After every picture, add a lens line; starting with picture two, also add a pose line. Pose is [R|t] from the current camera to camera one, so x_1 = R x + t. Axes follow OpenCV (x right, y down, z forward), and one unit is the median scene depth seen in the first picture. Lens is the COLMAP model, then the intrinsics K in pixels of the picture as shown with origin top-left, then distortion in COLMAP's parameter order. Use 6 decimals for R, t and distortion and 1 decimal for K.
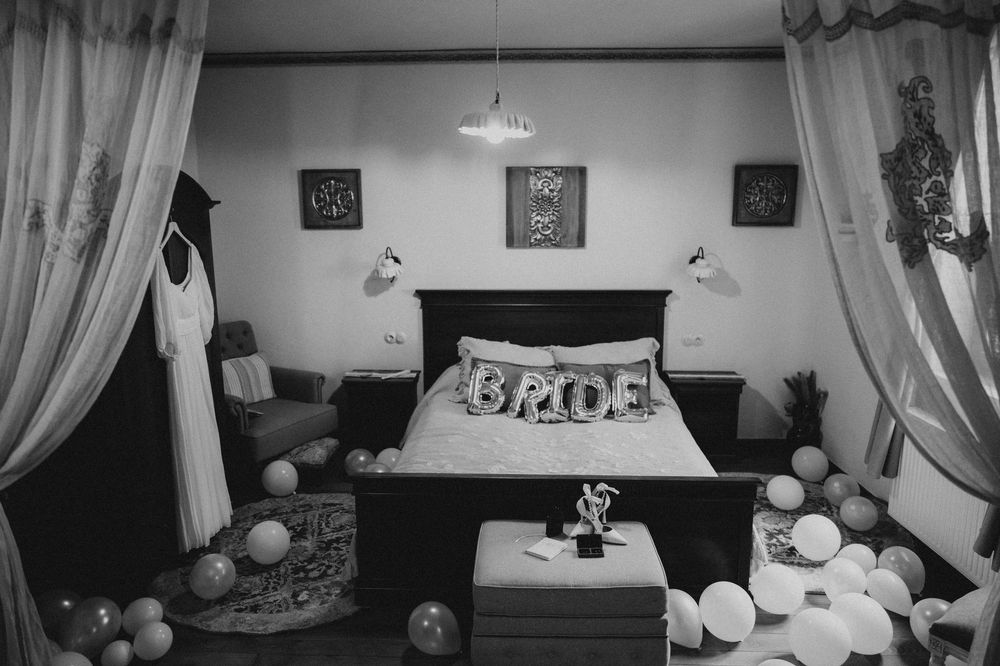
lens RADIAL K [[651.6, 0, 502.9], [0, 651.6, 325.6], [0, 0, 1]] dist [-0.006782, 0.010092]
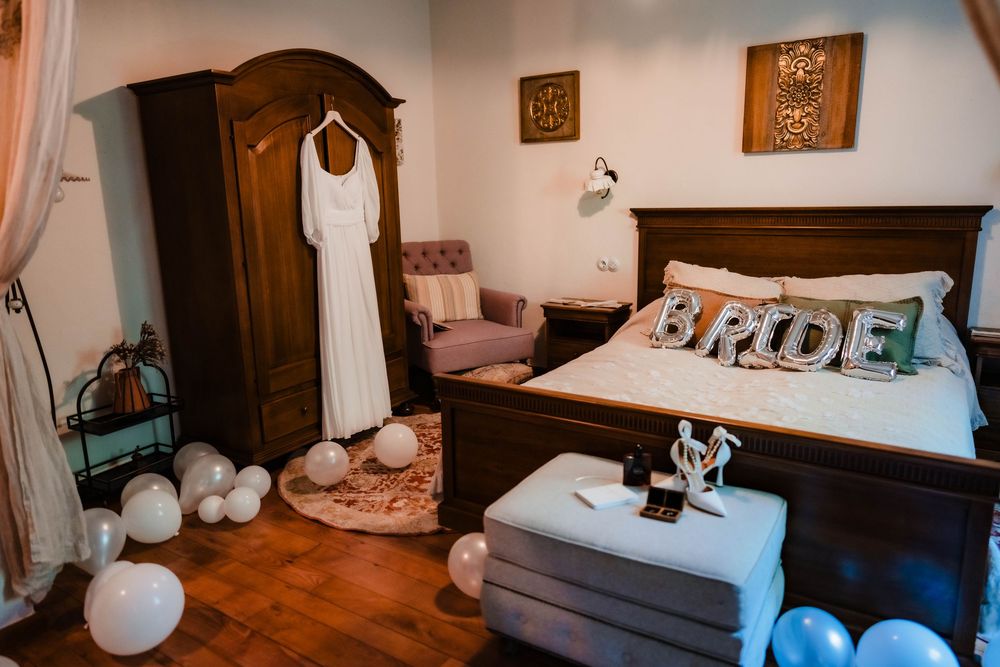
lens RADIAL K [[651.6, 0, 514.7], [0, 651.6, 328.4], [0, 0, 1]] dist [-0.006782, 0.010092]
pose [[0.871637, 0.085700, -0.482602, 0.175436], [-0.066015, 0.996151, 0.057664, 0.069328], [0.485687, -0.018403, 0.873939, 0.183421]]
